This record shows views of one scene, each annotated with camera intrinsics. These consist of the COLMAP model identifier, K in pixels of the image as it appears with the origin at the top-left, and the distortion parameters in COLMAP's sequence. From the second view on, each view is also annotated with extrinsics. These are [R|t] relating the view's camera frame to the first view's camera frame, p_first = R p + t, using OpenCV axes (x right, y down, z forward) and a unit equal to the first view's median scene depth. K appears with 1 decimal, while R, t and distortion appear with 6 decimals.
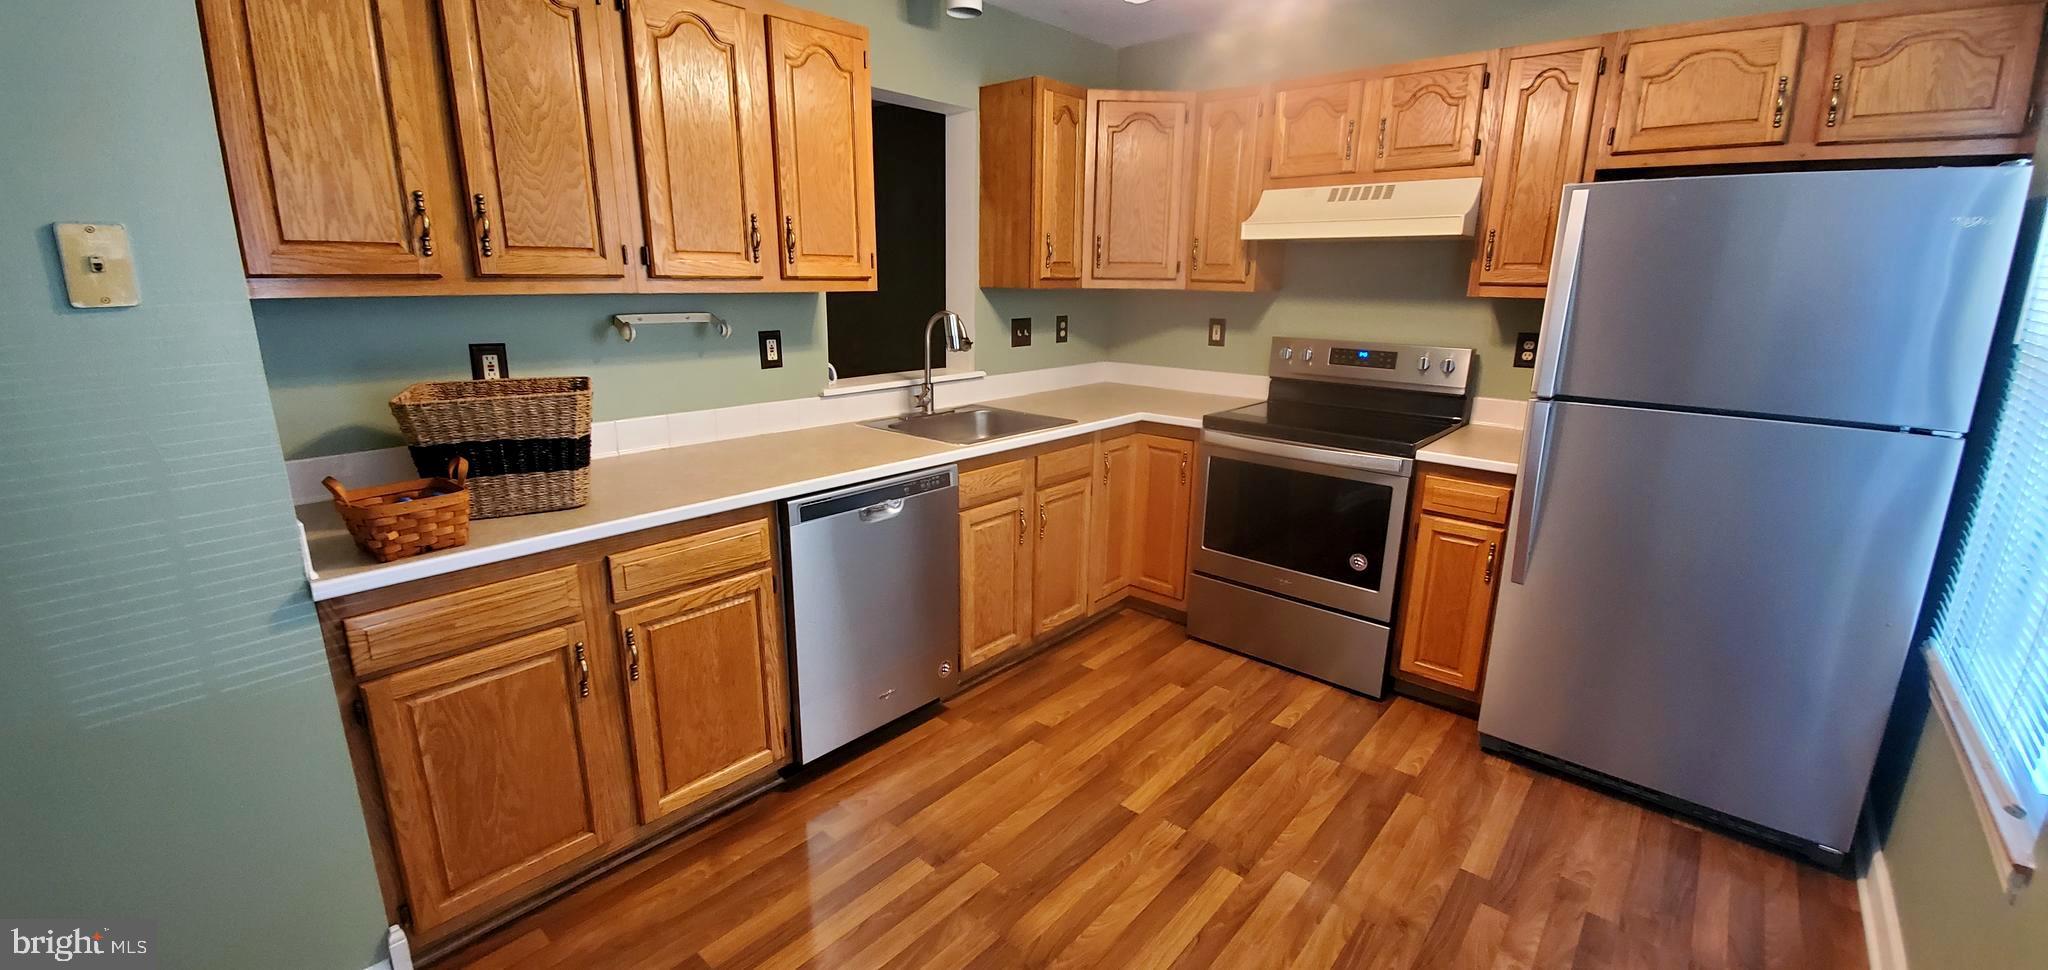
lens RADIAL K [[806.7, 0, 1022.2], [0, 806.7, 478.1], [0, 0, 1]] dist [0.002369, -0.012067]
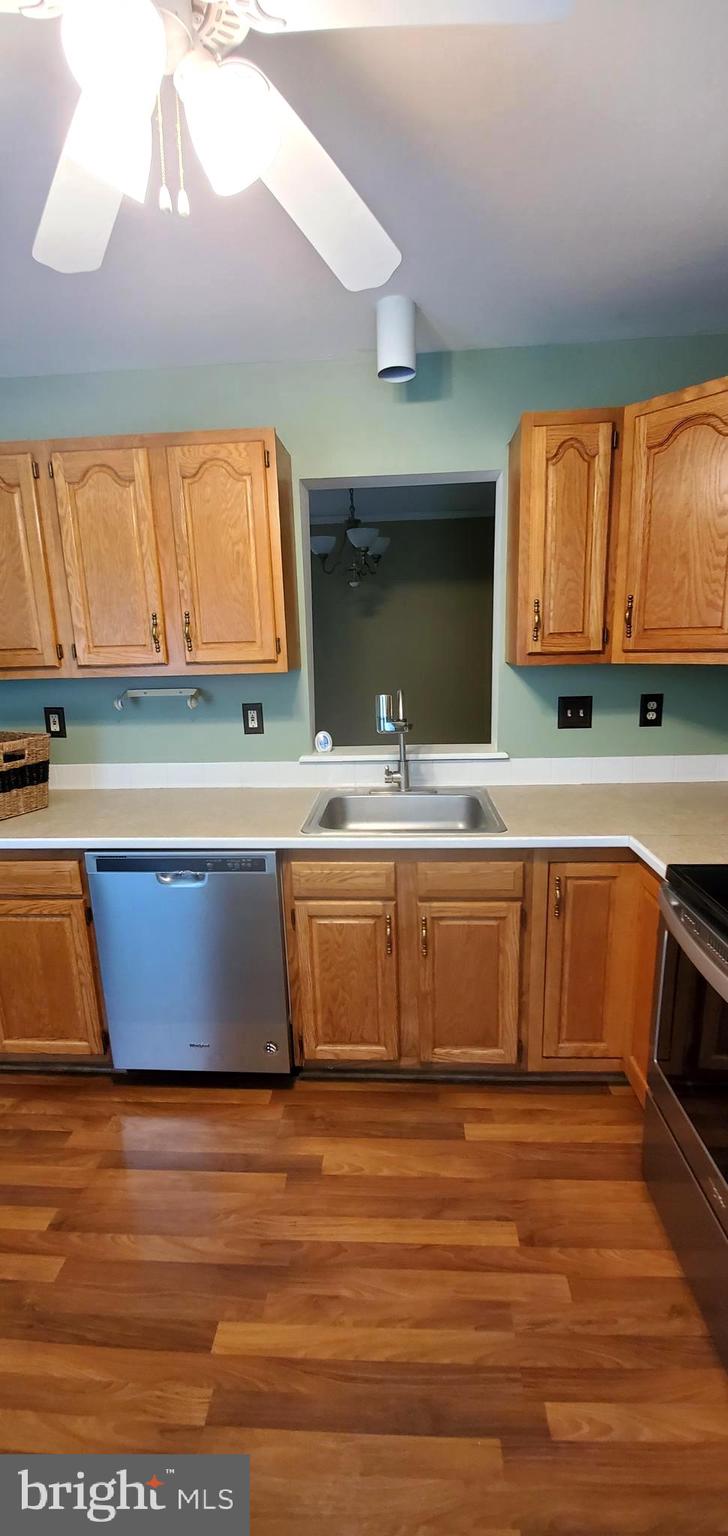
lens RADIAL K [[605.0, 0, 368.9], [0, 605.0, 766.0], [0, 0, 1]] dist [0.002369, -0.012067]
pose [[0.615784, 0.133209, -0.776573, 0.499144], [-0.159487, 0.986275, 0.042715, -0.155307], [0.771605, 0.097550, 0.628578, 0.571285]]
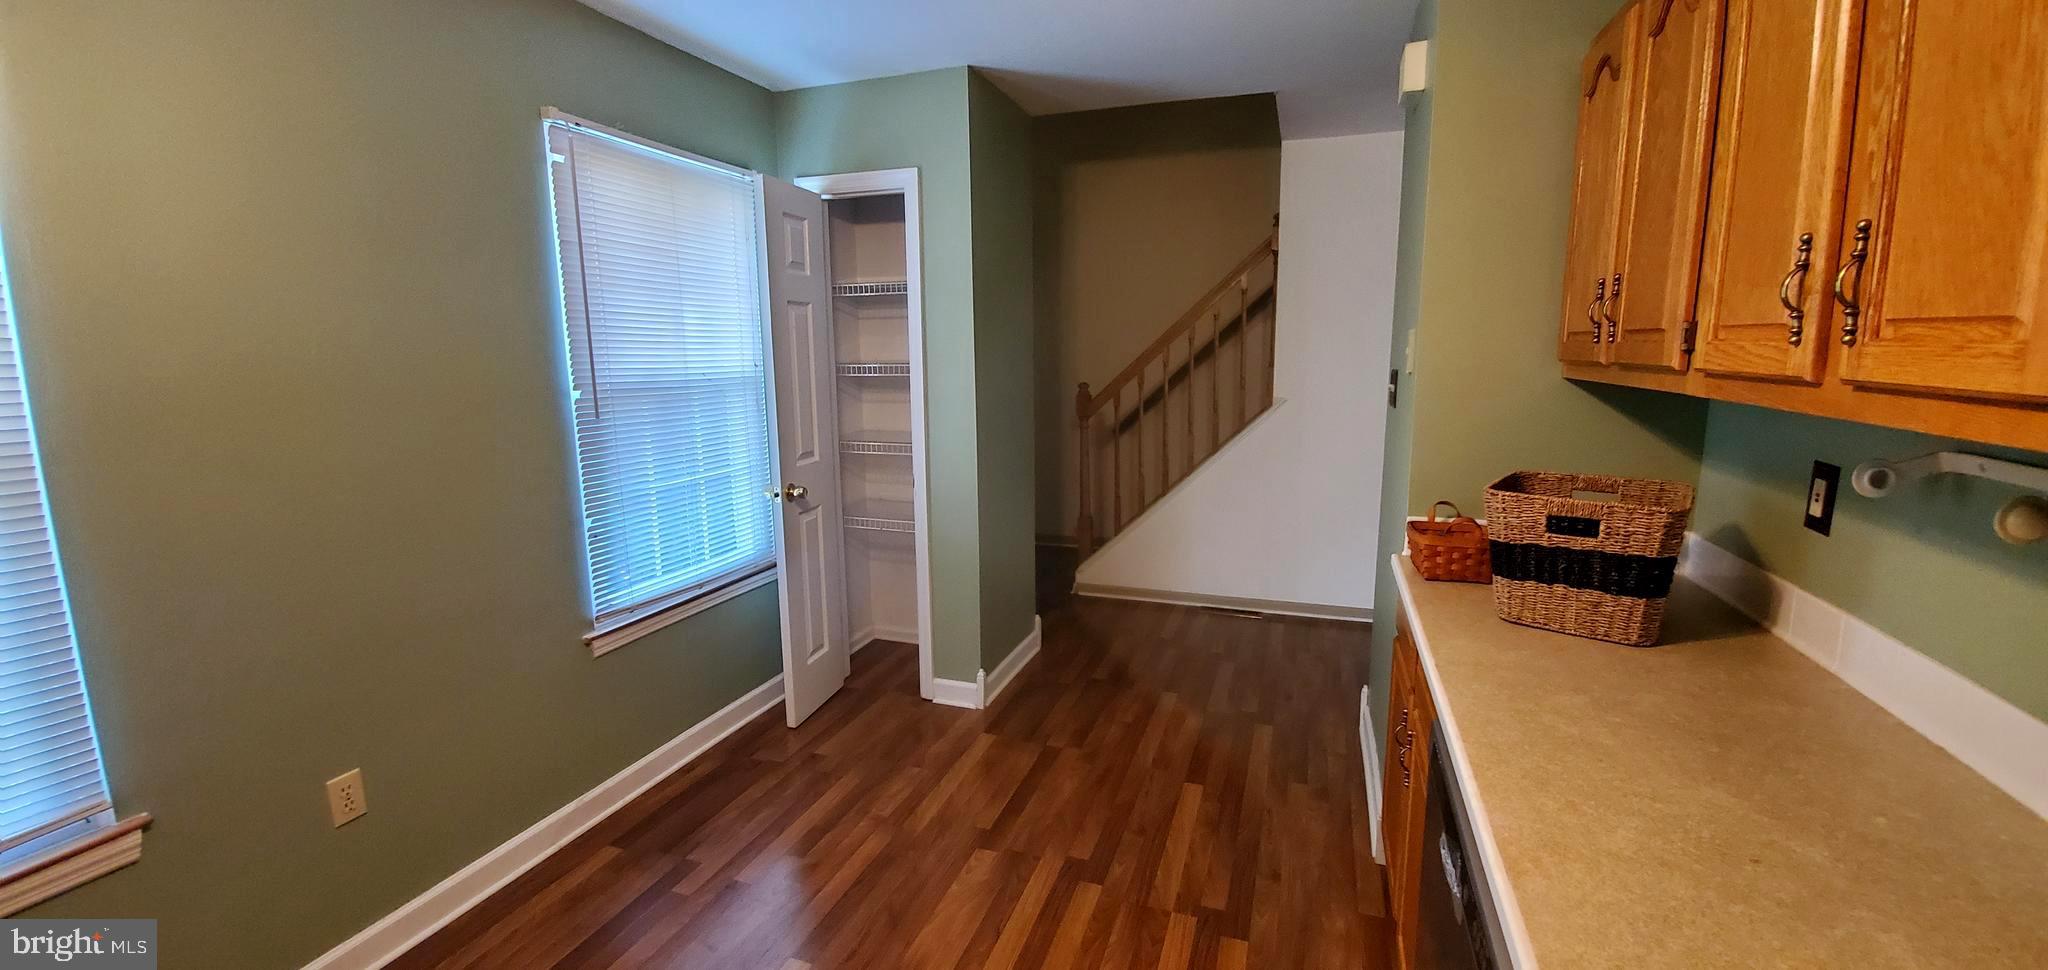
lens RADIAL K [[806.7, 0, 1022.2], [0, 806.7, 478.1], [0, 0, 1]] dist [0.002369, -0.012067]
pose [[-0.930211, 0.056022, -0.362725, 0.174699], [-0.090225, 0.923052, 0.373945, -0.268337], [0.355763, 0.380574, -0.853578, 1.034325]]
